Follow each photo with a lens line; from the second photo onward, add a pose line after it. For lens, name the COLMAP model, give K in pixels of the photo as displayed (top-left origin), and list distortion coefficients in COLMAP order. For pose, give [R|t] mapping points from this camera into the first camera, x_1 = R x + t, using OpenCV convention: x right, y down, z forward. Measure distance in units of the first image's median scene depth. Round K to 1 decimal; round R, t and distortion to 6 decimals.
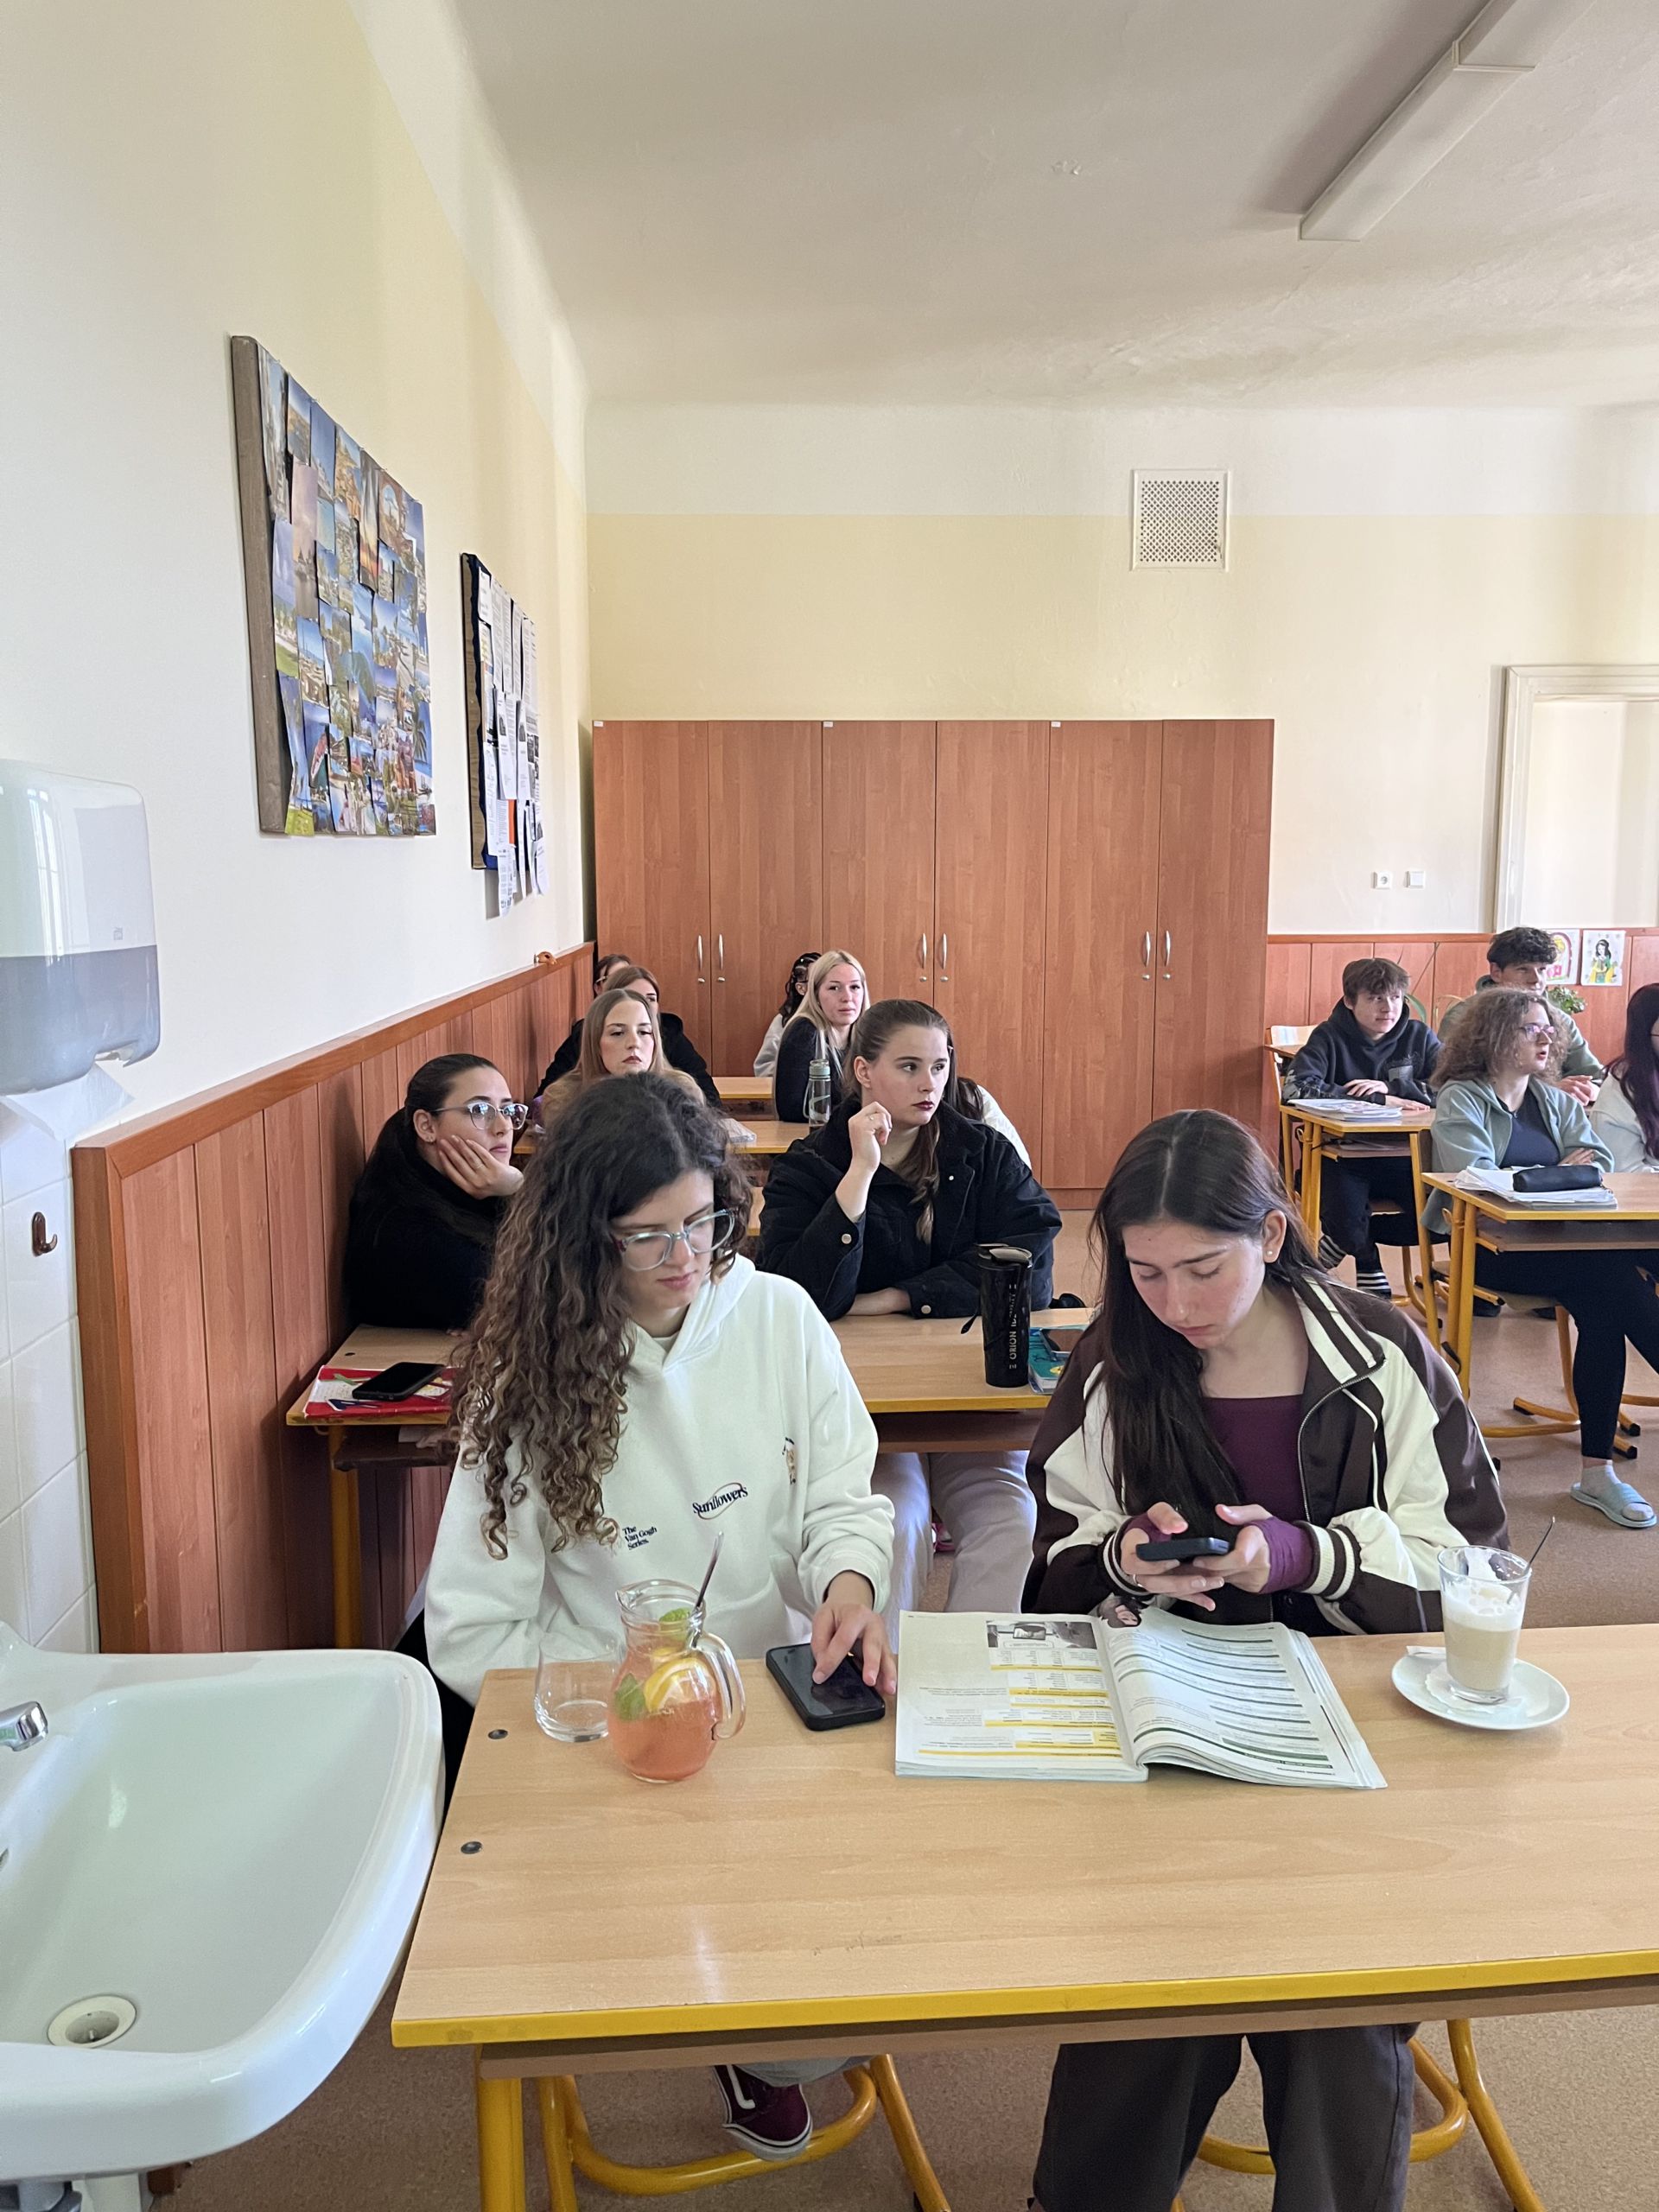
lens RADIAL K [[1700.7, 0, 814.5], [0, 1700.7, 1114.1], [0, 0, 1]] dist [0.032498, -0.031790]
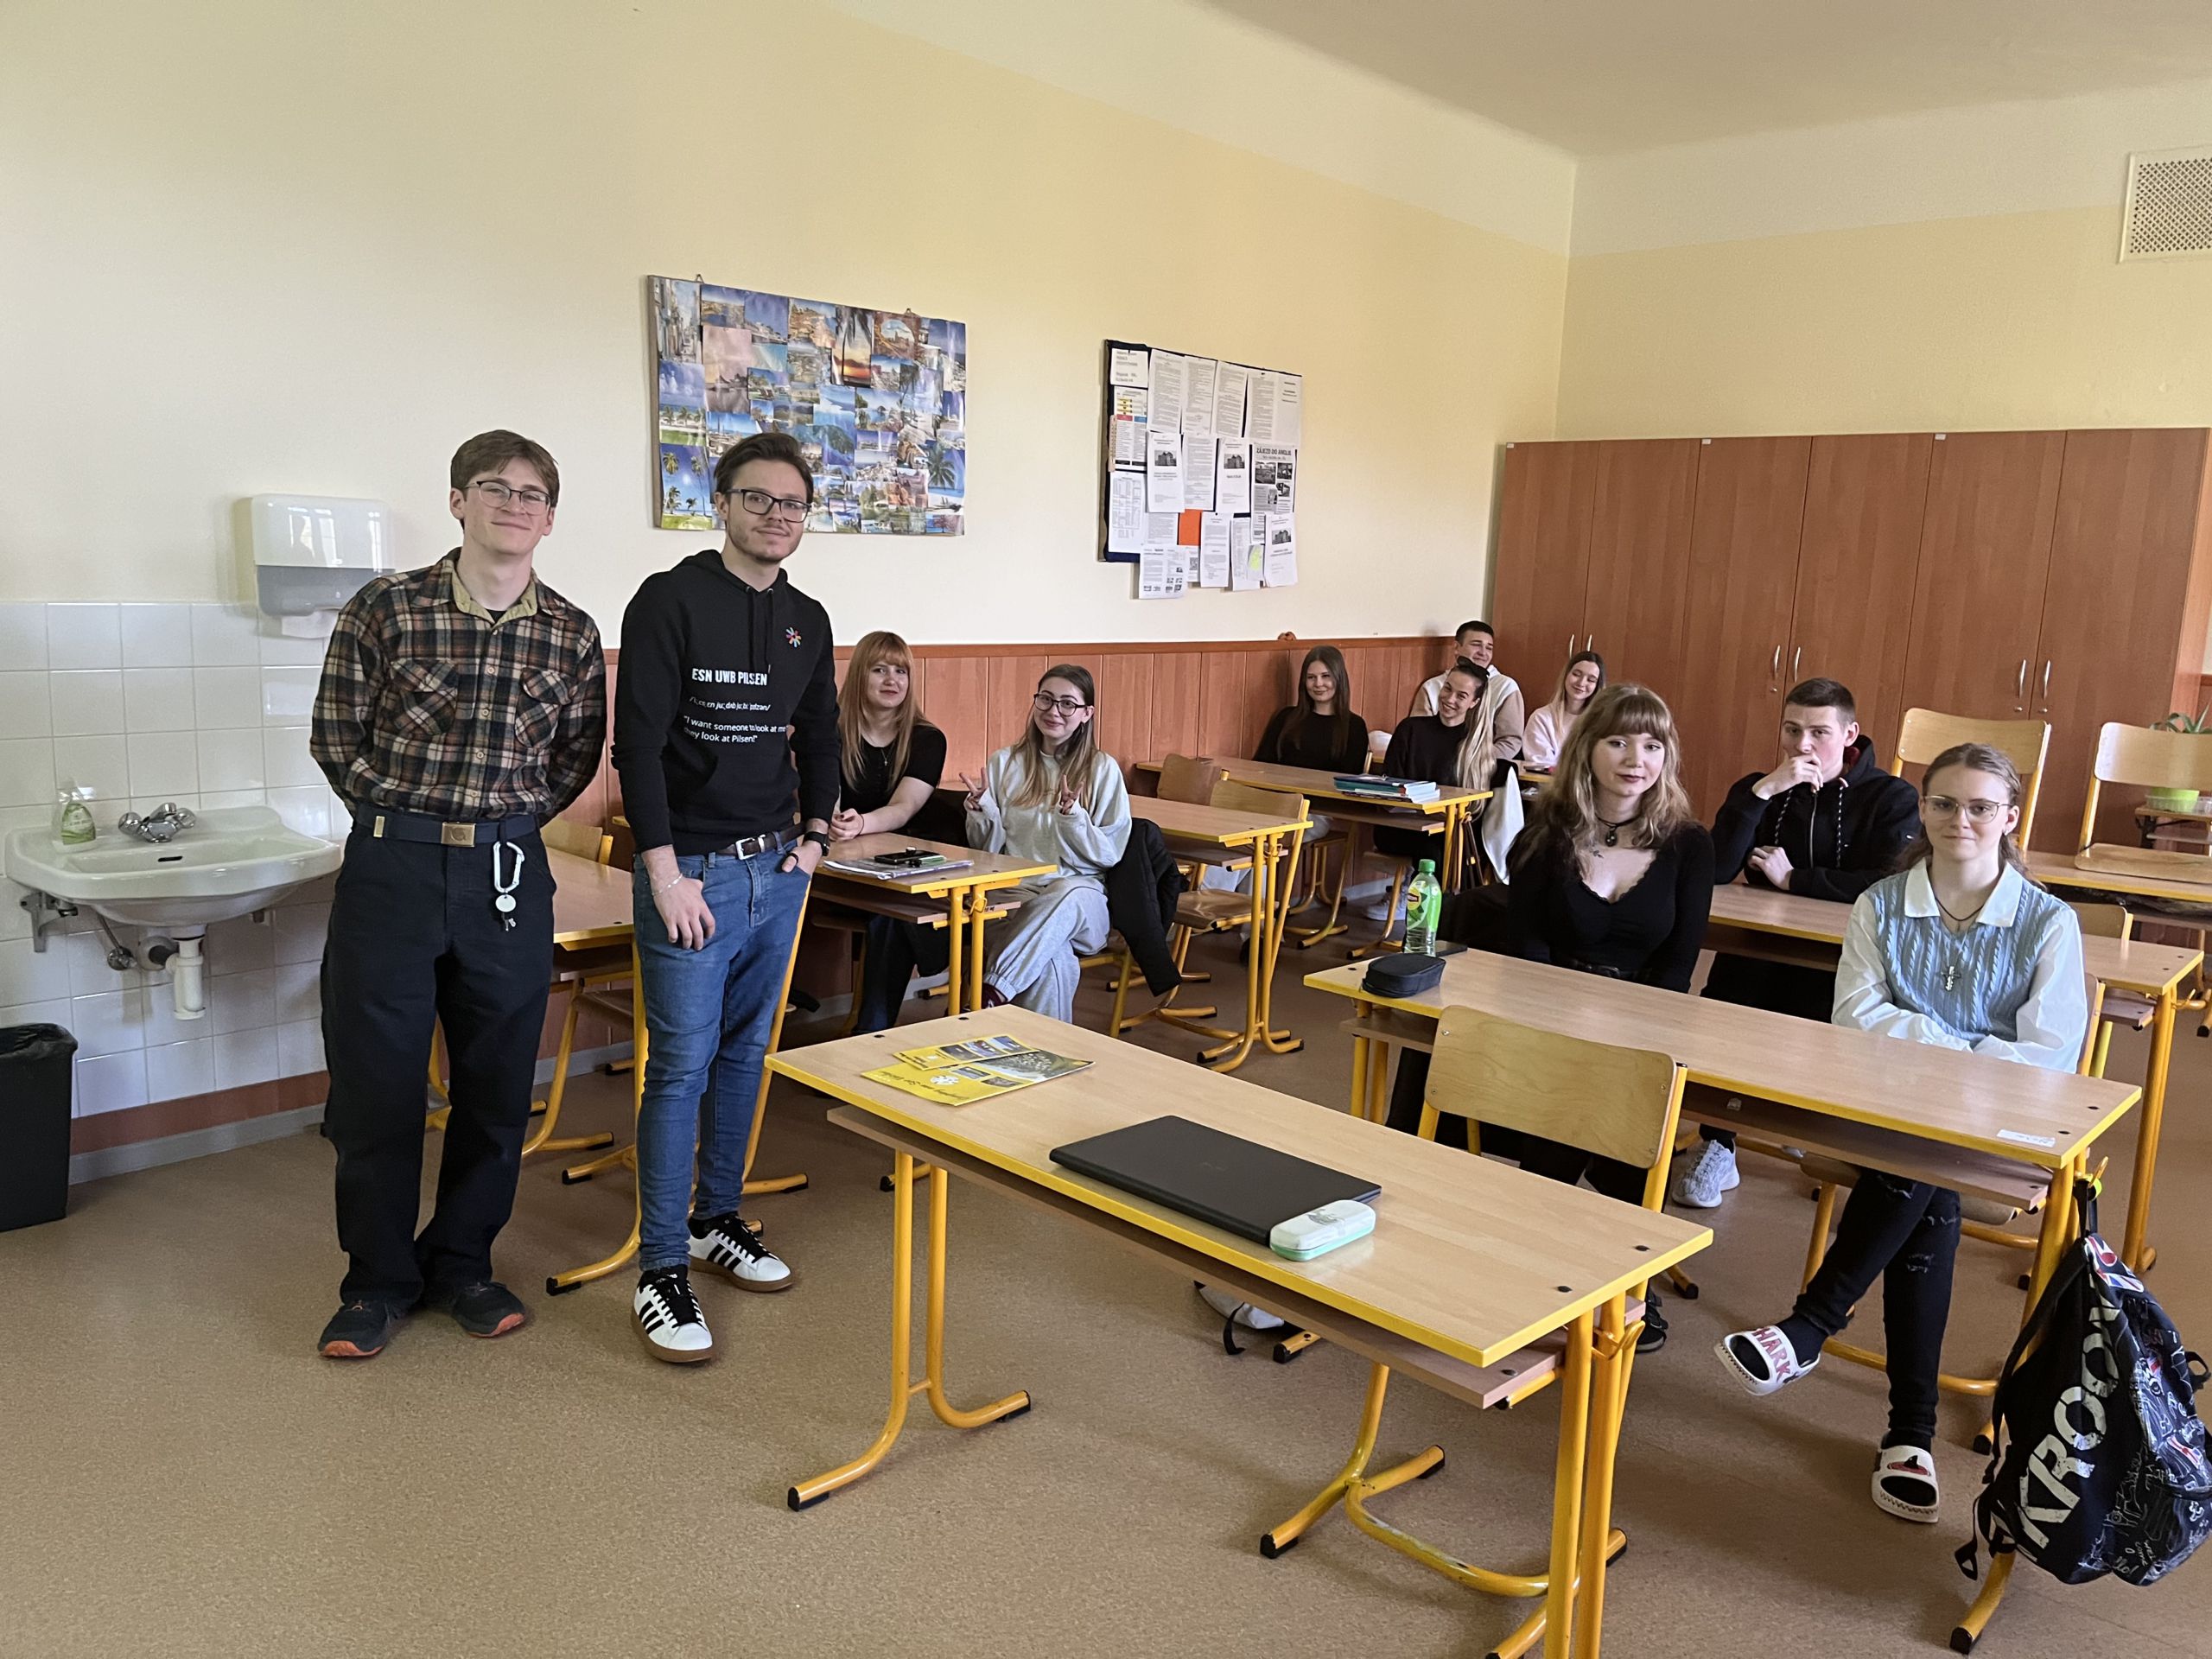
lens RADIAL K [[1700.7, 0, 1111.7], [0, 1700.7, 833.6], [0, 0, 1]] dist [0.032498, -0.031790]
pose [[0.720300, 0.140050, -0.679378, 0.495081], [-0.133385, 0.989093, 0.062476, -0.005102], [0.680718, 0.045618, 0.731124, -0.015209]]
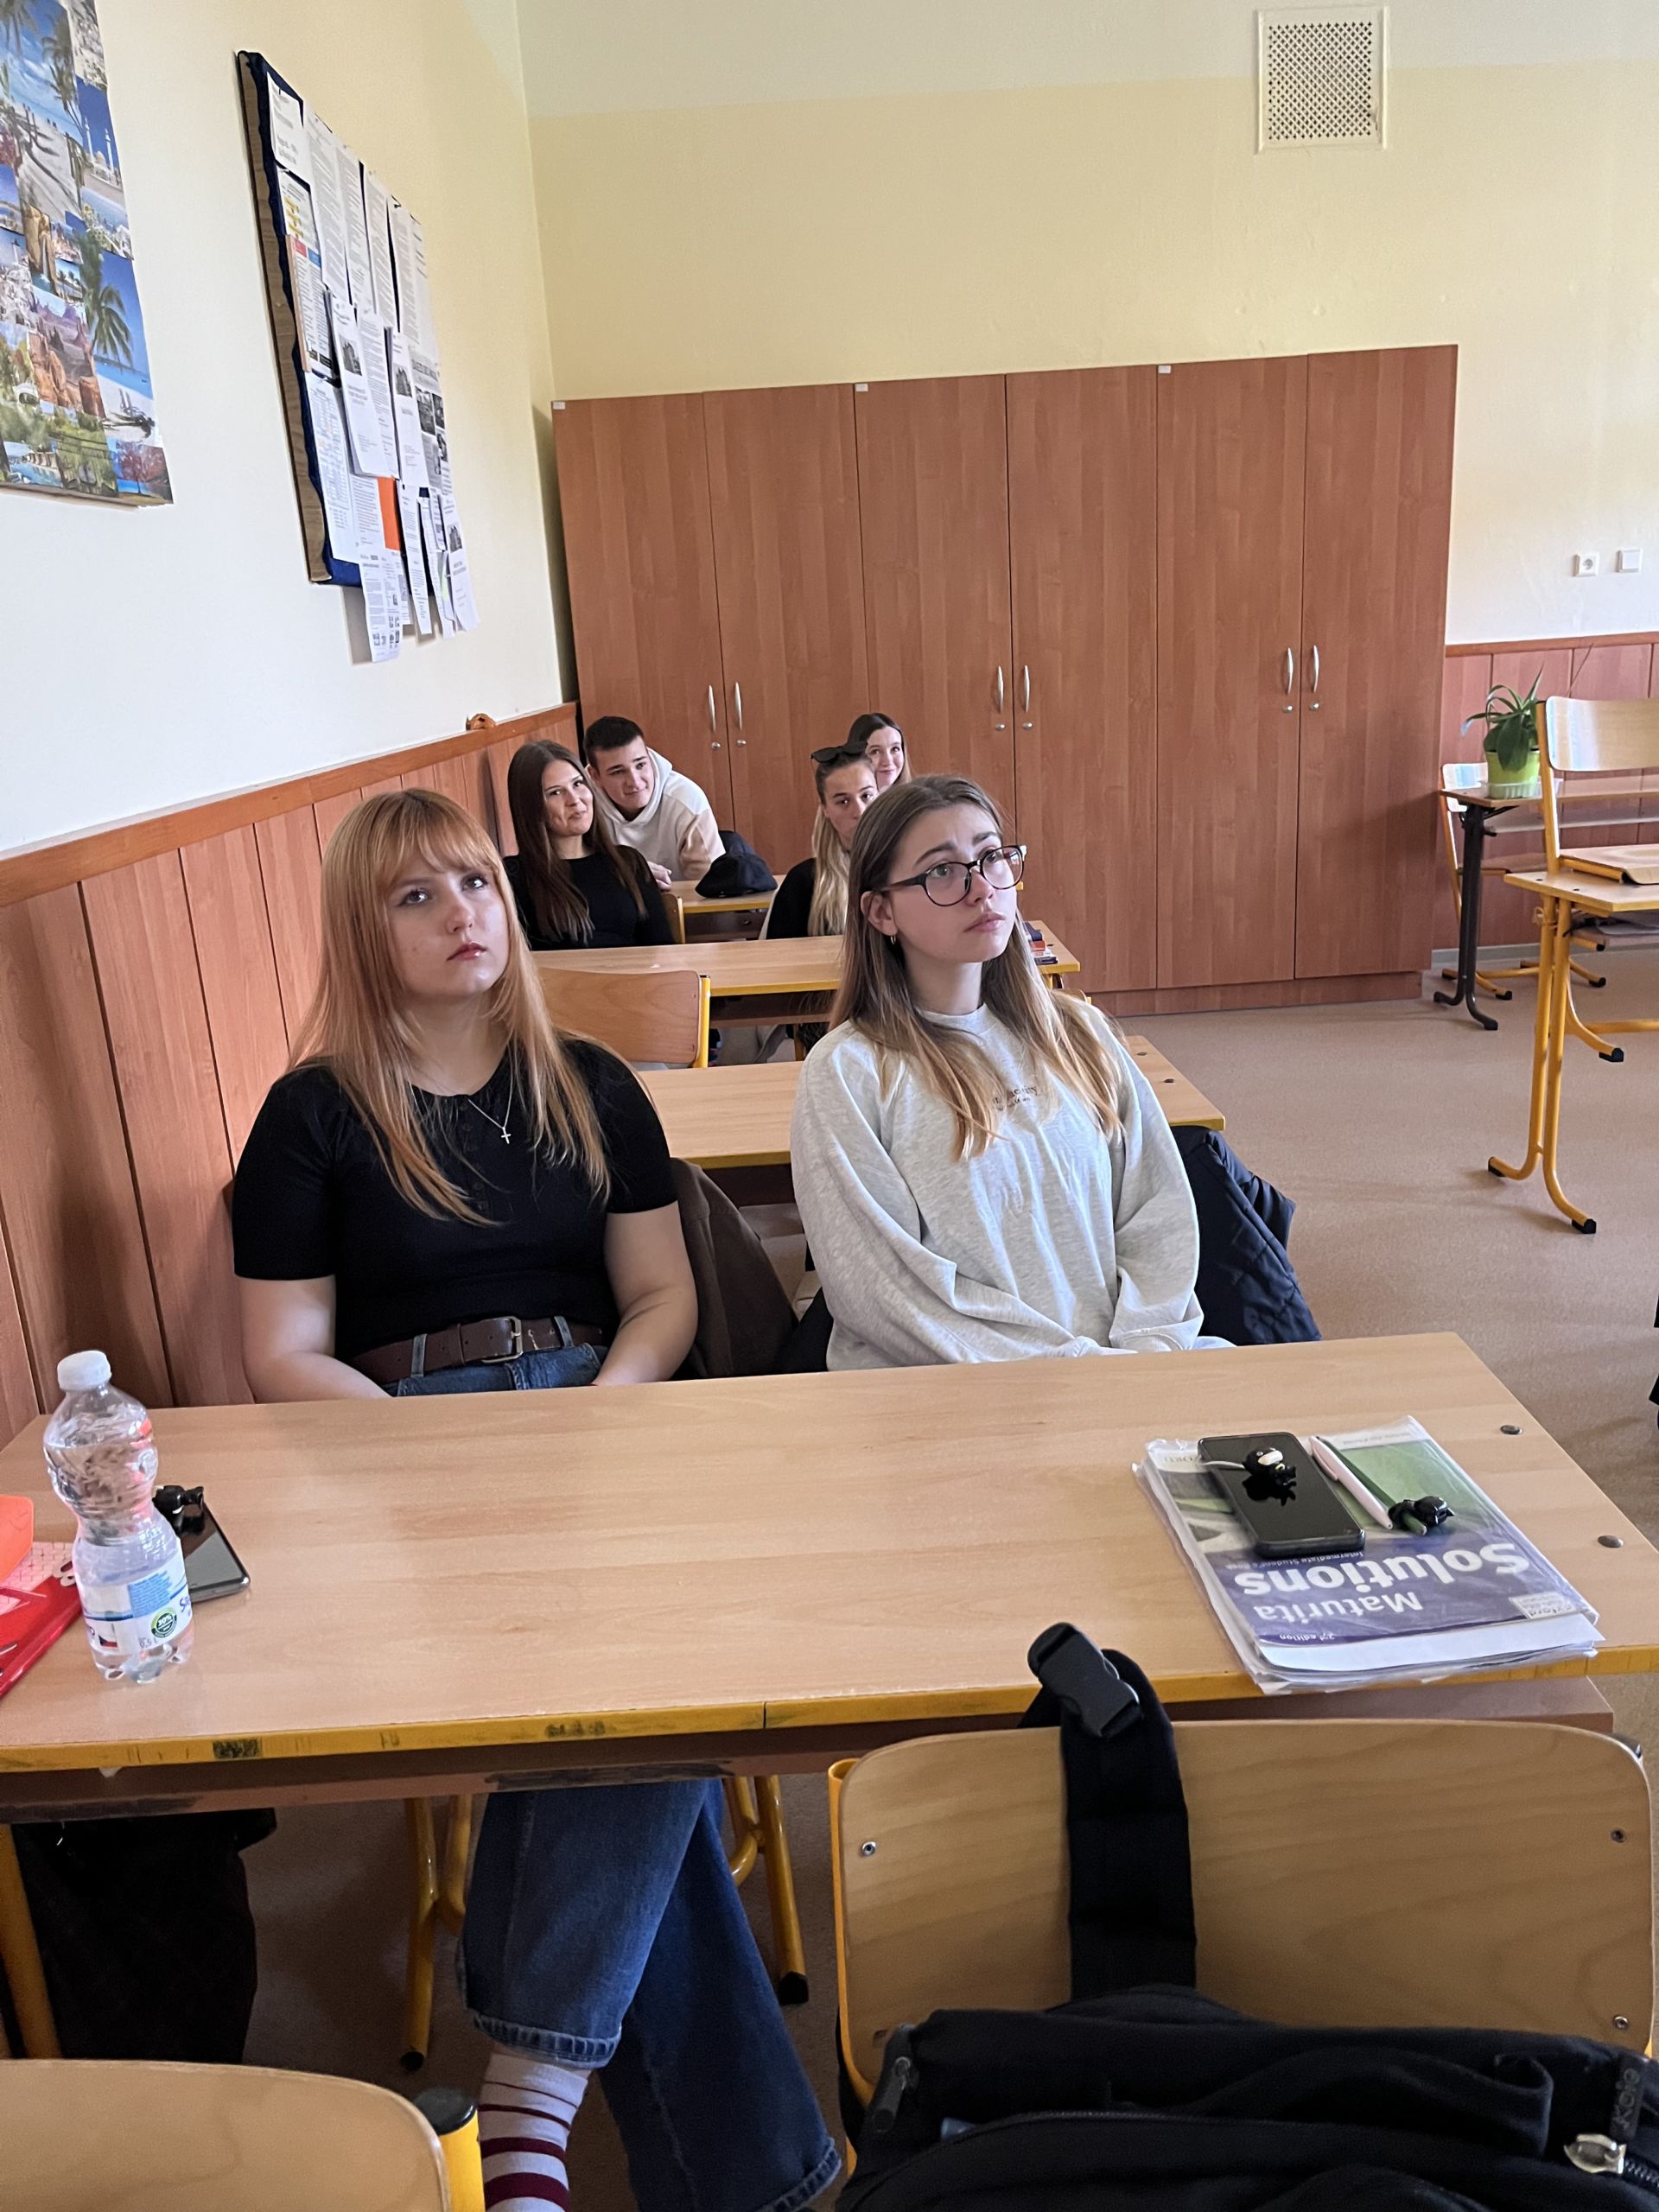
lens RADIAL K [[1700.7, 0, 842.1], [0, 1700.7, 1138.5], [0, 0, 1]] dist [0.032498, -0.031790]
pose [[0.998358, -0.047607, -0.031842, 0.007634], [0.051790, 0.987788, 0.146943, -0.012051], [0.024458, -0.148351, 0.988632, 0.201664]]
